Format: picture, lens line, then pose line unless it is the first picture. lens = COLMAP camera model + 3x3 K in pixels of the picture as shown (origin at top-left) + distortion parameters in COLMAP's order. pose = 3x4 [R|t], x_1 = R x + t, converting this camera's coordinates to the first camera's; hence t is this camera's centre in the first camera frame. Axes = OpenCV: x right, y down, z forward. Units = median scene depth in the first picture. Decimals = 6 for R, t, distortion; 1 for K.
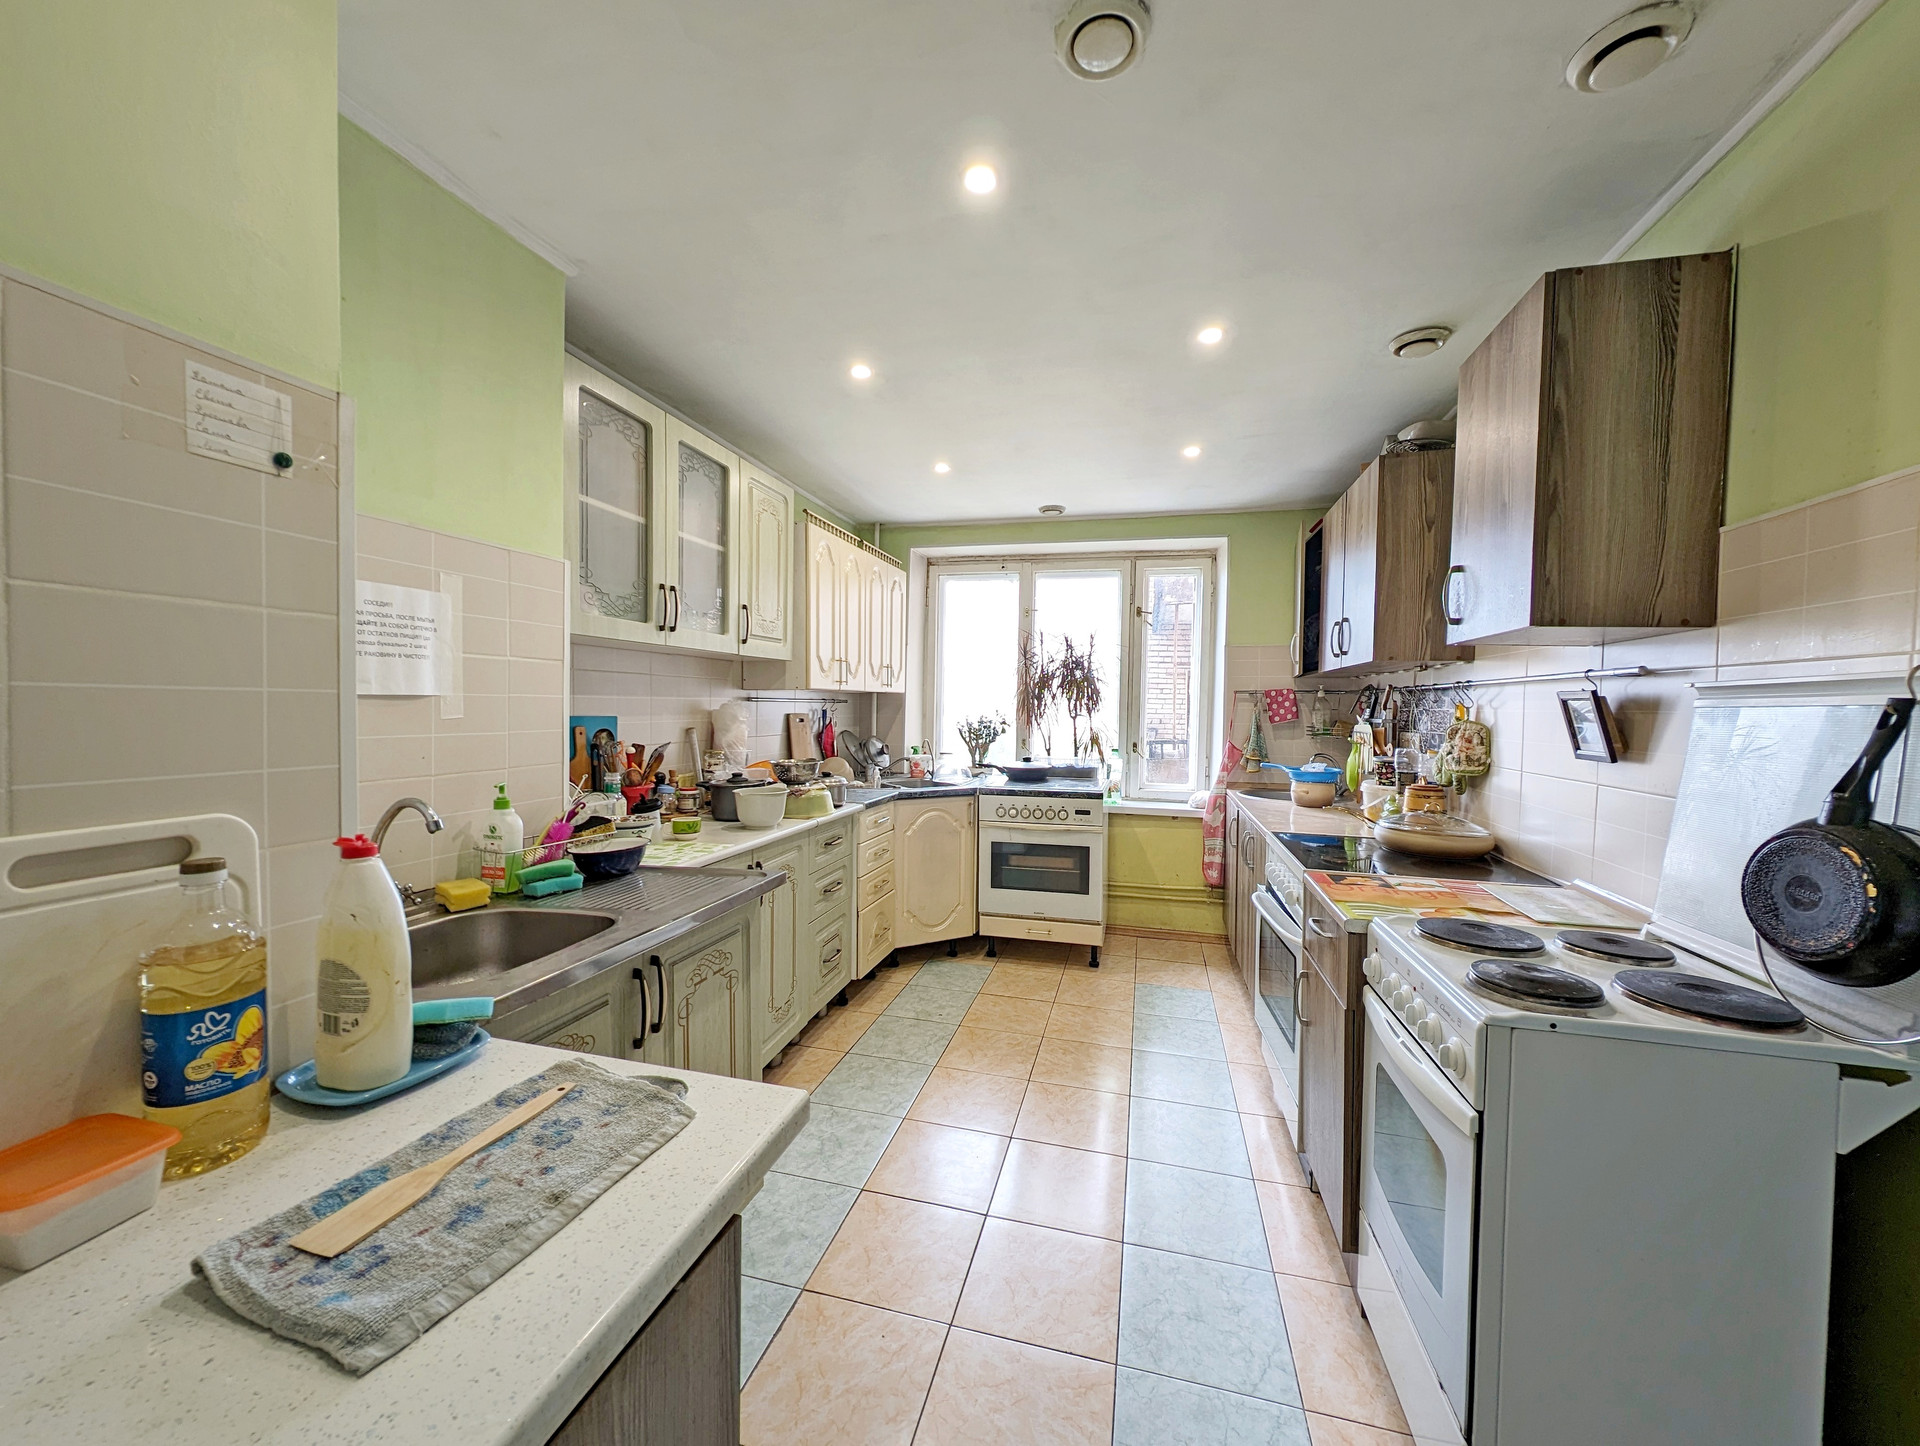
lens RADIAL K [[718.7, 0, 960.0], [0, 718.7, 723.0], [0, 0, 1]] dist [0.016578, -0.009536]
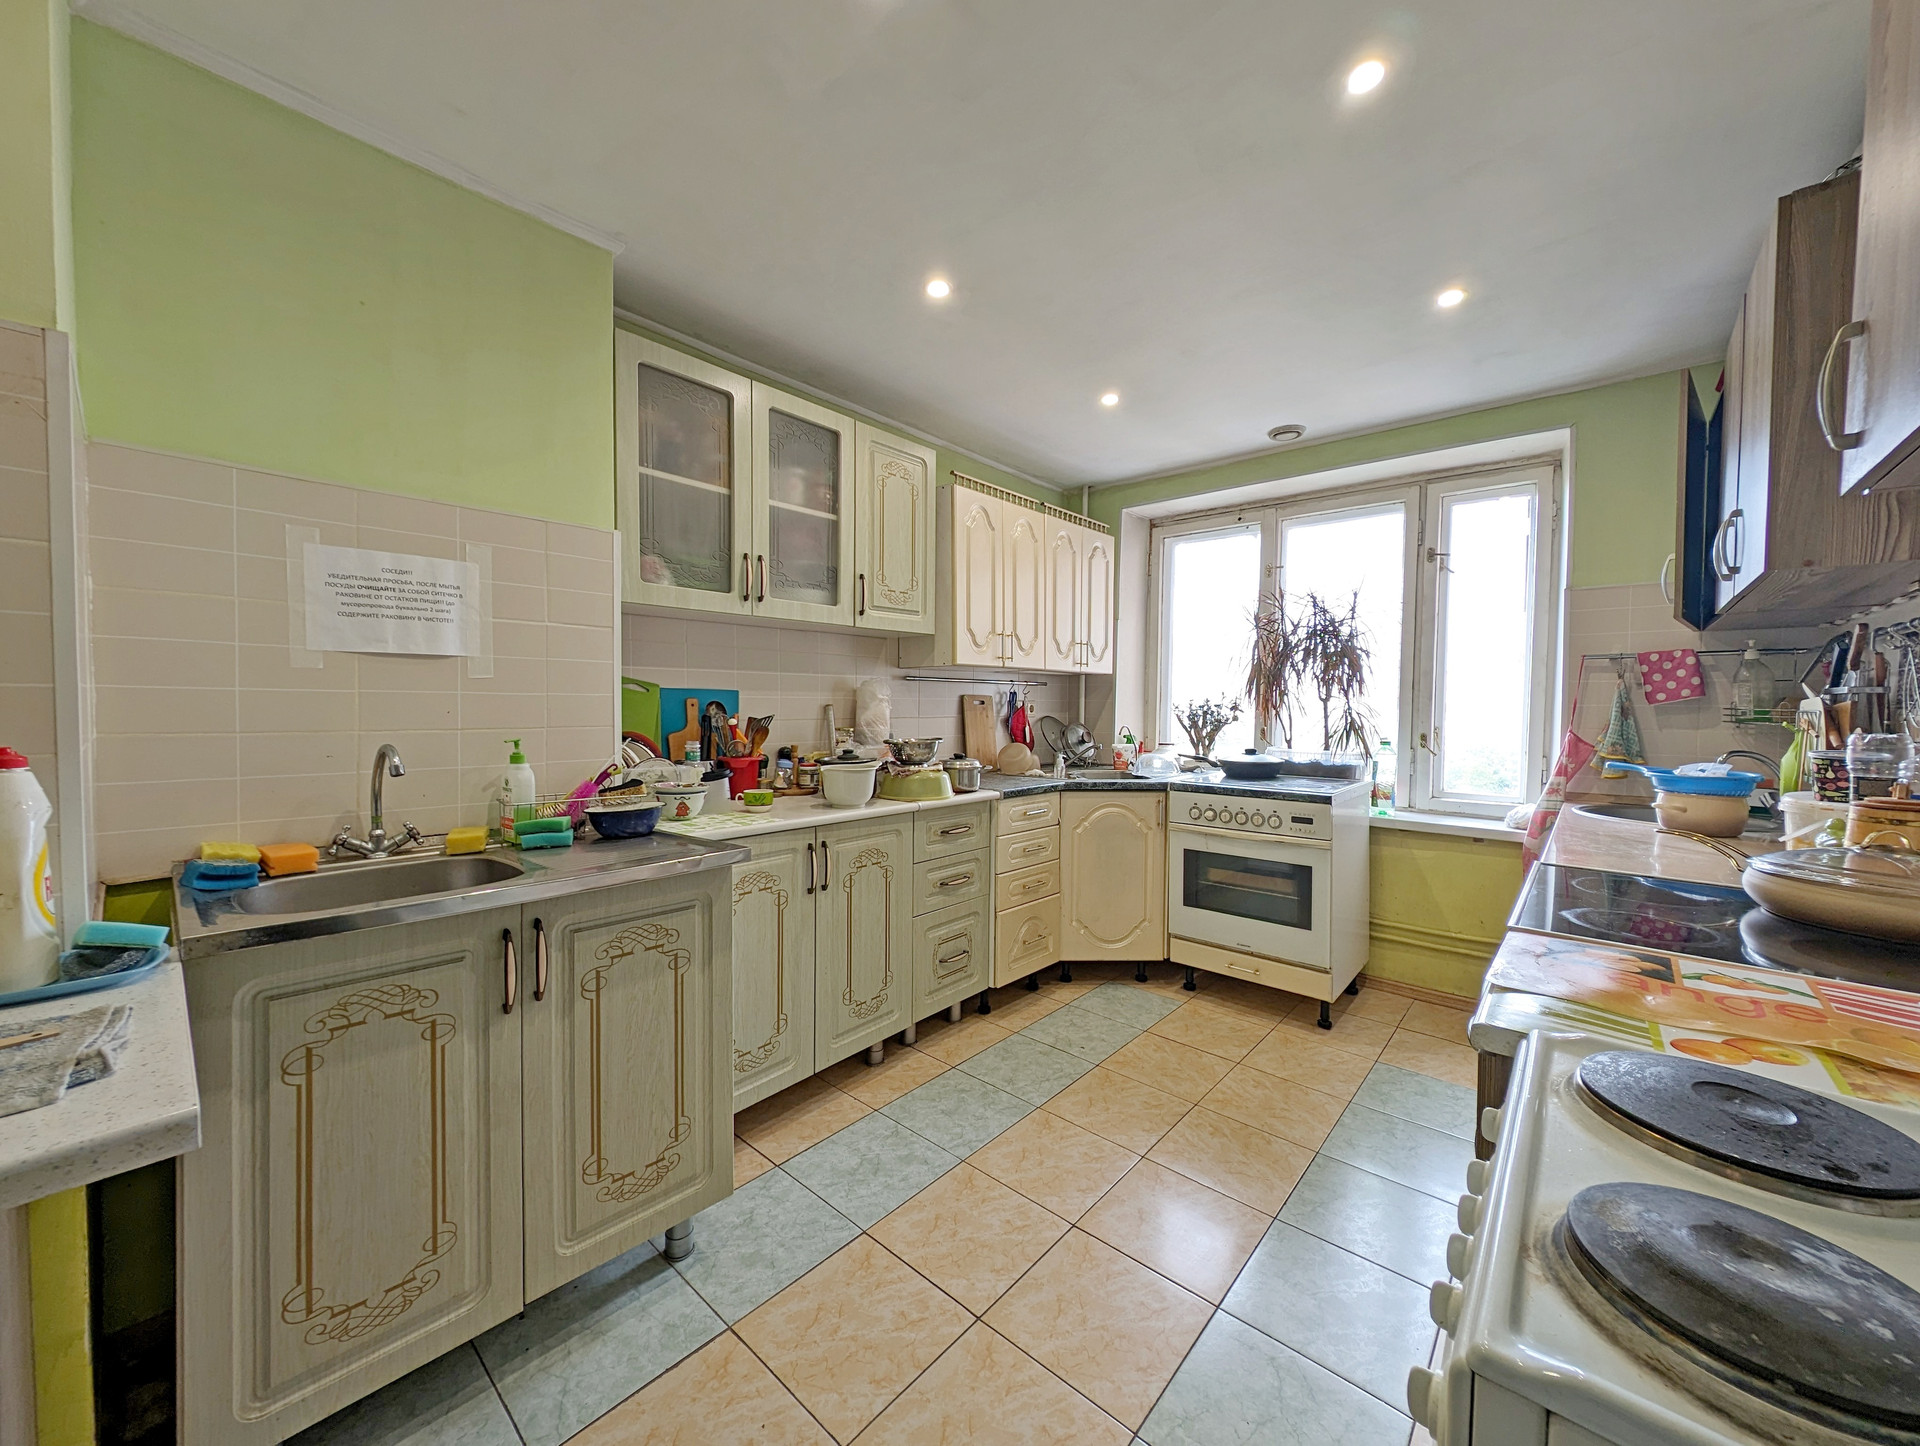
lens RADIAL K [[718.7, 0, 960.0], [0, 718.7, 723.0], [0, 0, 1]] dist [0.016578, -0.009536]
pose [[0.891828, 0.006373, -0.452331, 0.230012], [-0.007729, 0.999969, -0.001151, 0.030434], [0.452310, 0.004522, 0.891850, 0.191666]]
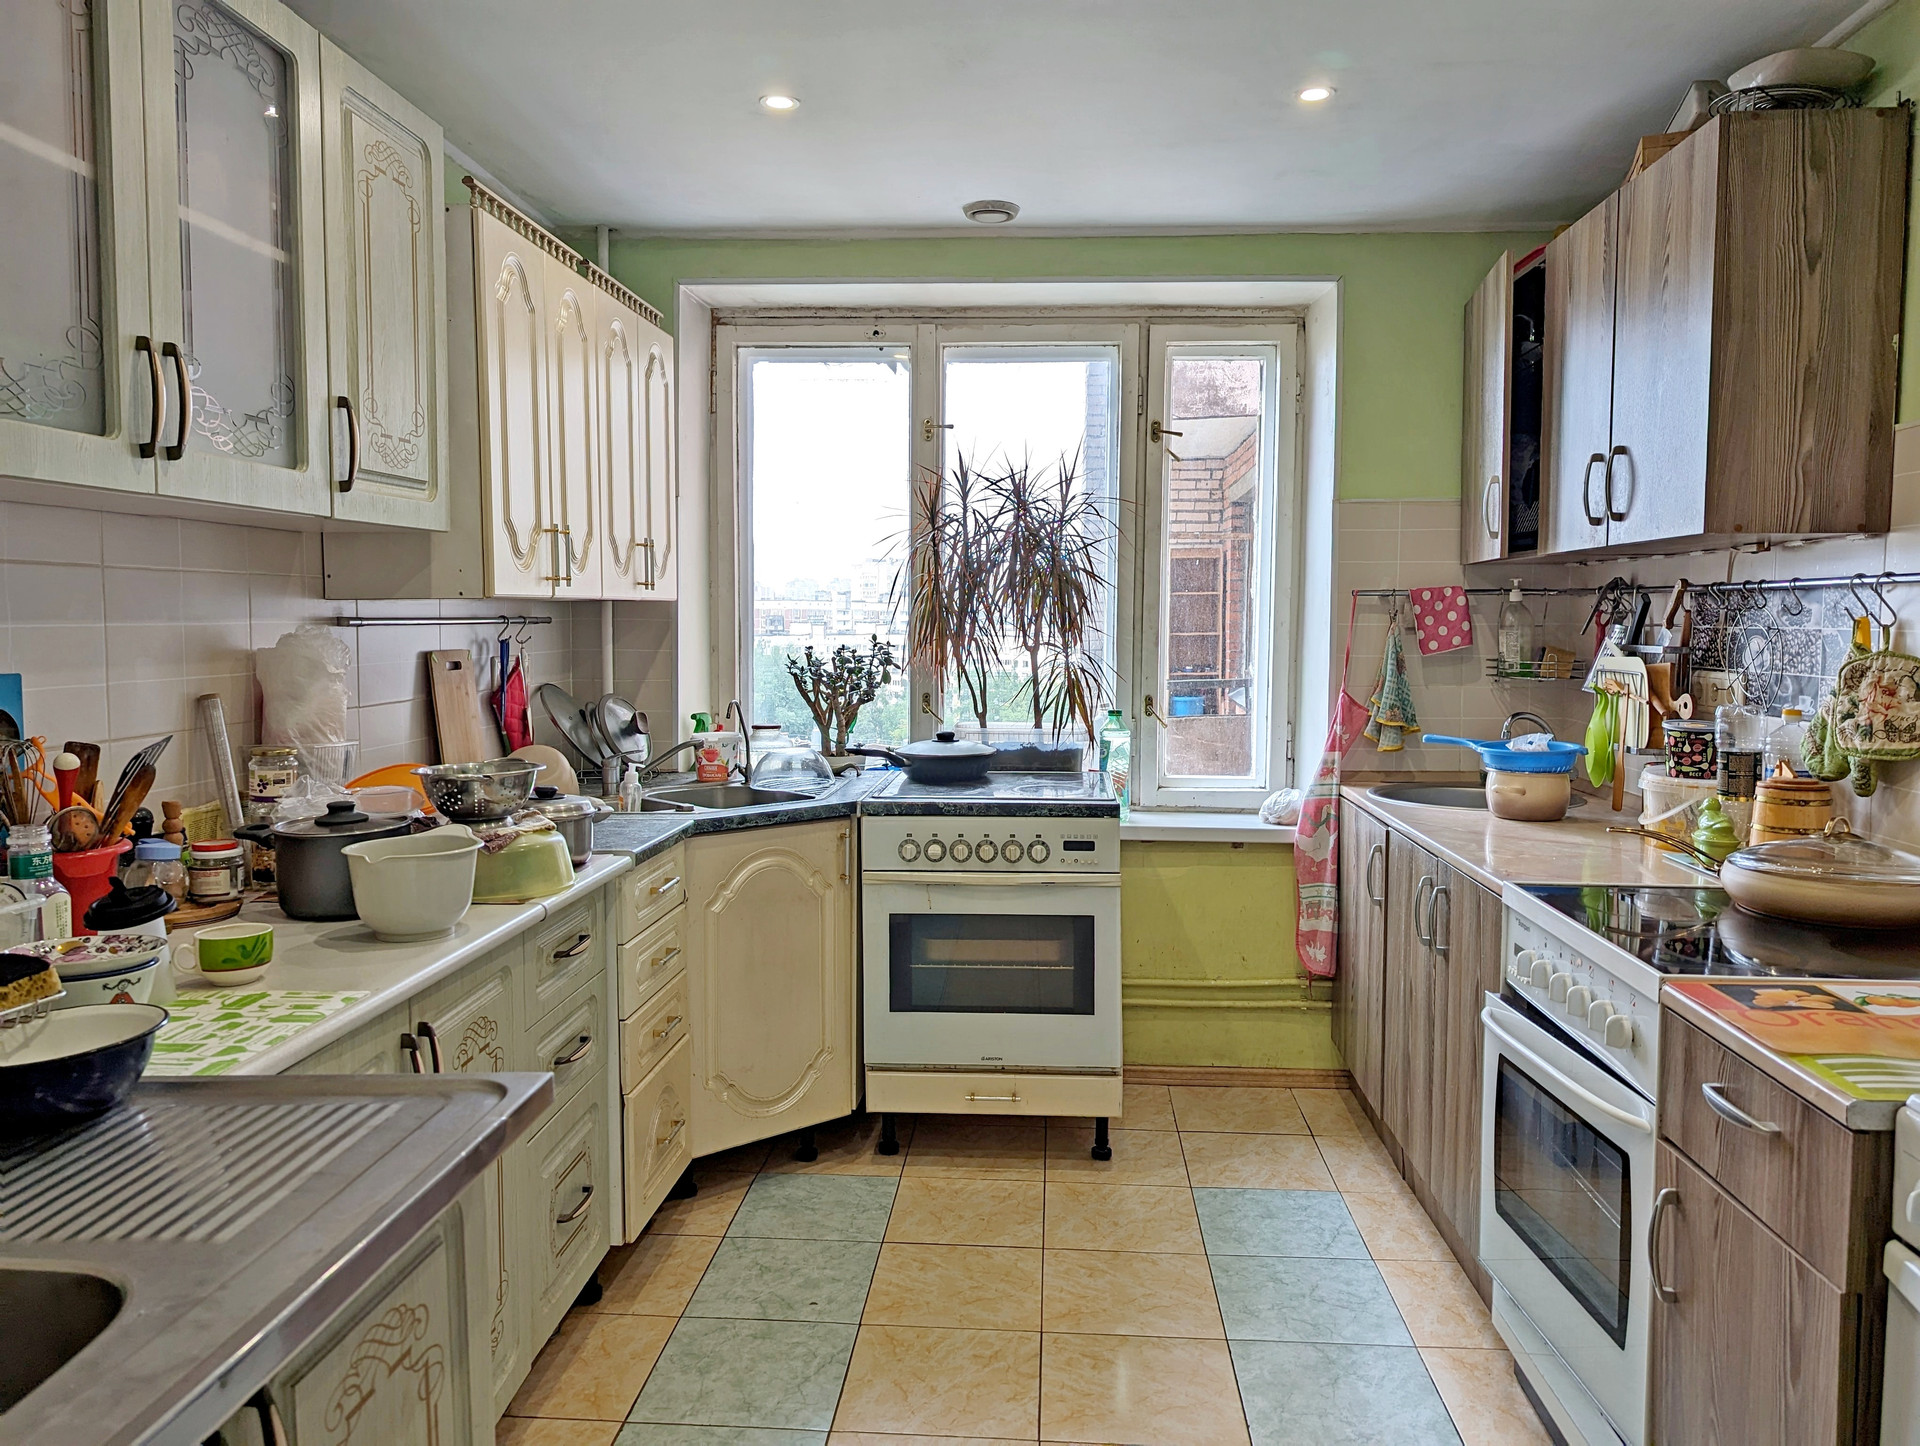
lens RADIAL K [[1382.4, 0, 963.1], [0, 1382.4, 698.8], [0, 0, 1]] dist [0.012466, -0.001692]
pose [[0.982065, -0.022817, 0.187156, -0.093429], [0.015817, 0.999121, 0.038814, -0.014573], [-0.187877, -0.035157, 0.981563, 0.129775]]
